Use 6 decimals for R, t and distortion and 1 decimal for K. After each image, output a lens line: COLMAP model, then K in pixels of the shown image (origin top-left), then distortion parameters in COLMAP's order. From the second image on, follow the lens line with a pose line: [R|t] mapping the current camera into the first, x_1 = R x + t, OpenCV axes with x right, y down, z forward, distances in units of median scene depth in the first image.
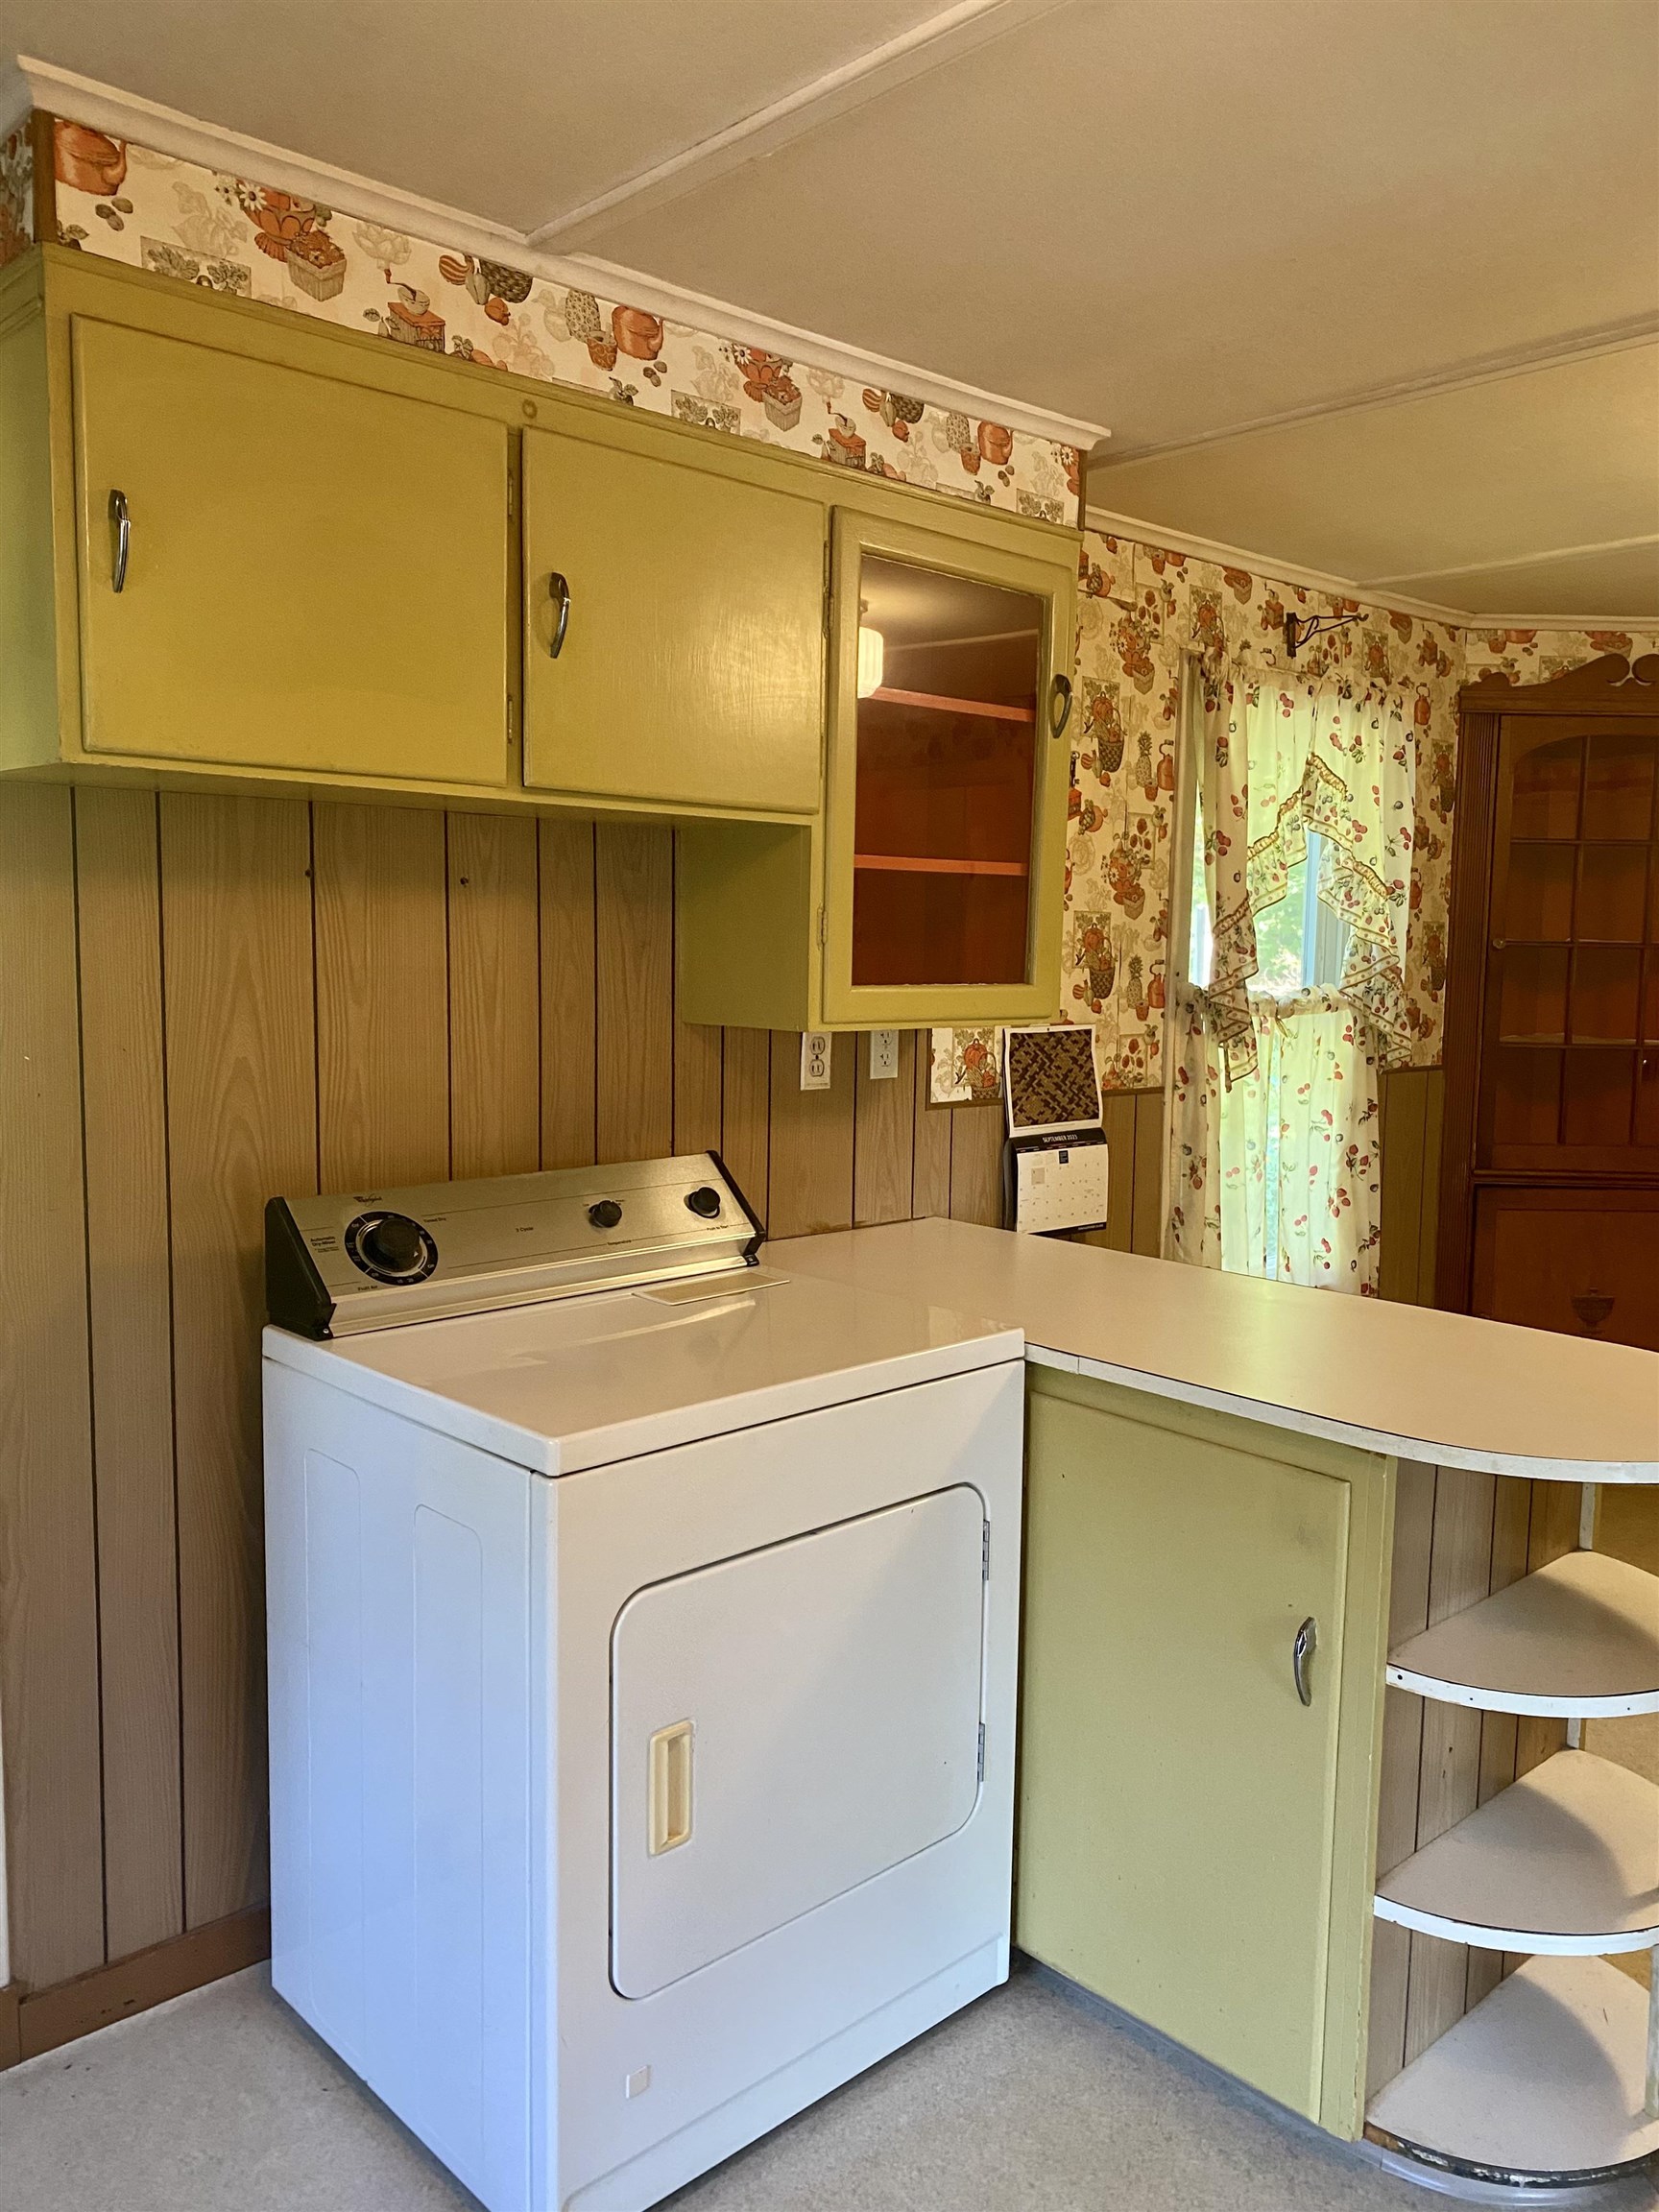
lens RADIAL K [[1711.3, 0, 847.7], [0, 1711.3, 1162.9], [0, 0, 1]] dist [0.067816, -0.075407]
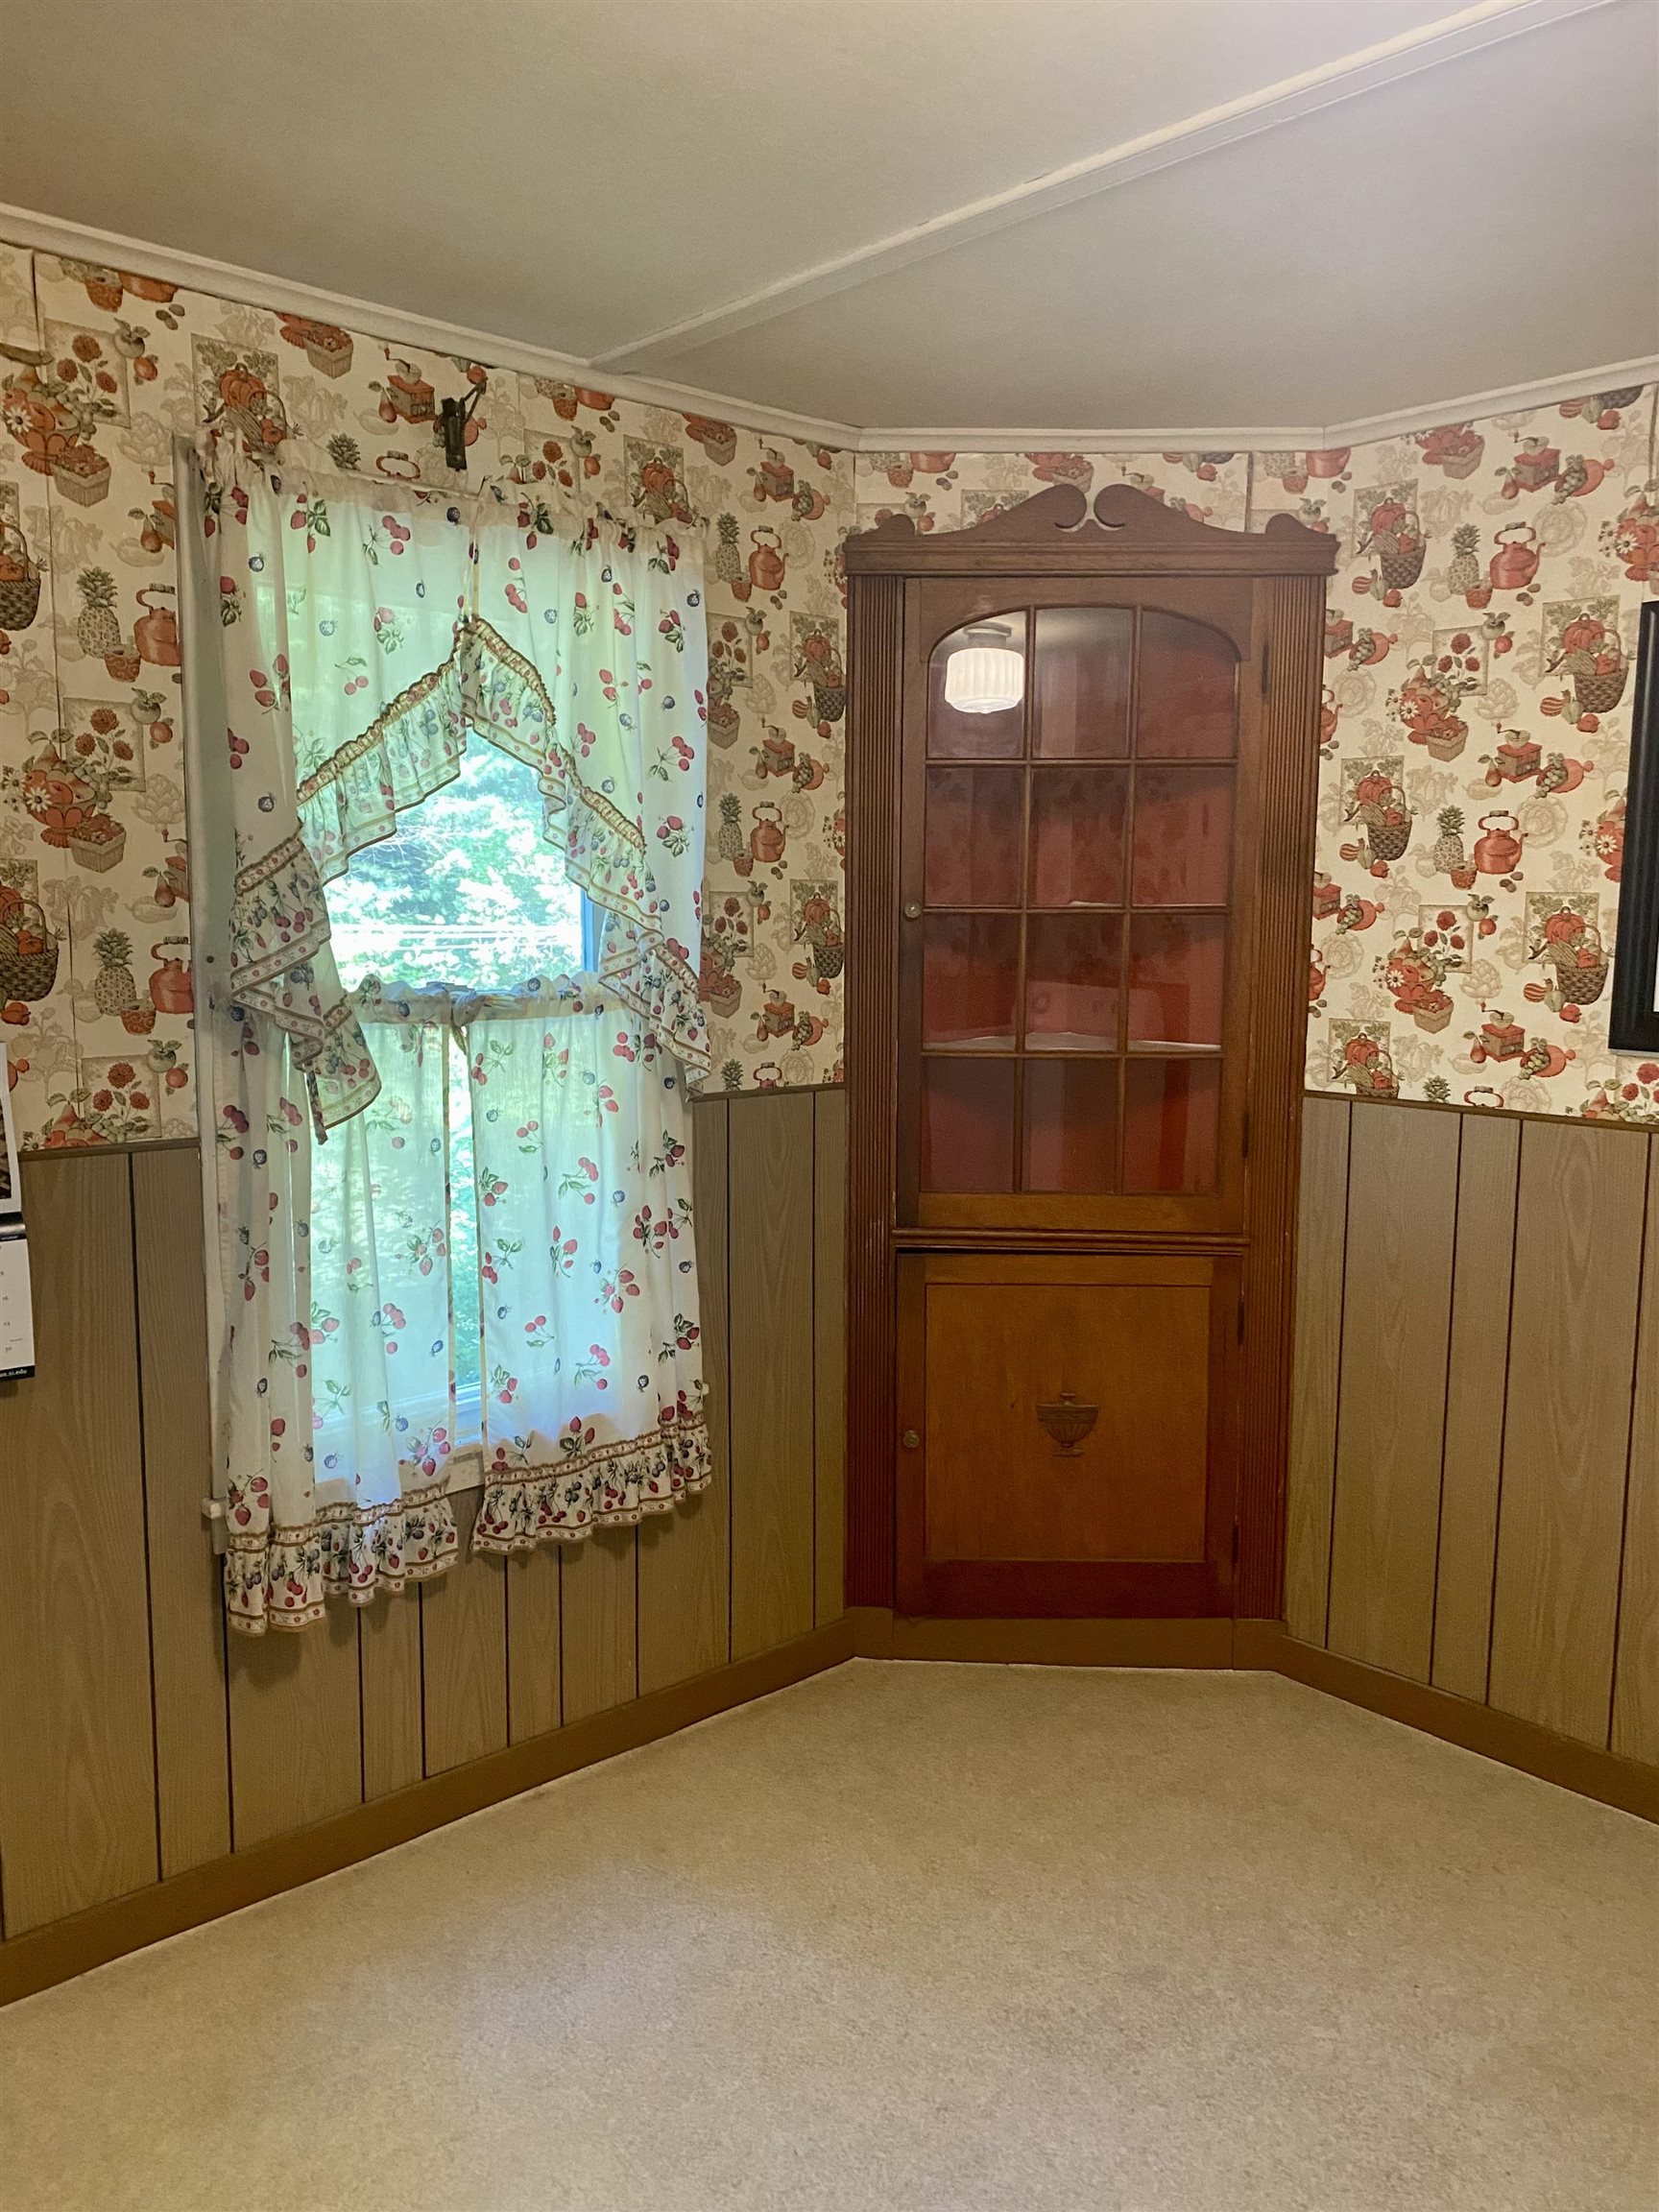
lens RADIAL K [[1711.3, 0, 716.0], [0, 1711.3, 1170.4], [0, 0, 1]] dist [0.067816, -0.075407]
pose [[0.998952, -0.008302, -0.045012, 0.374046], [0.009018, 0.999836, 0.015730, -0.037271], [0.044874, -0.016120, 0.998863, 0.341723]]
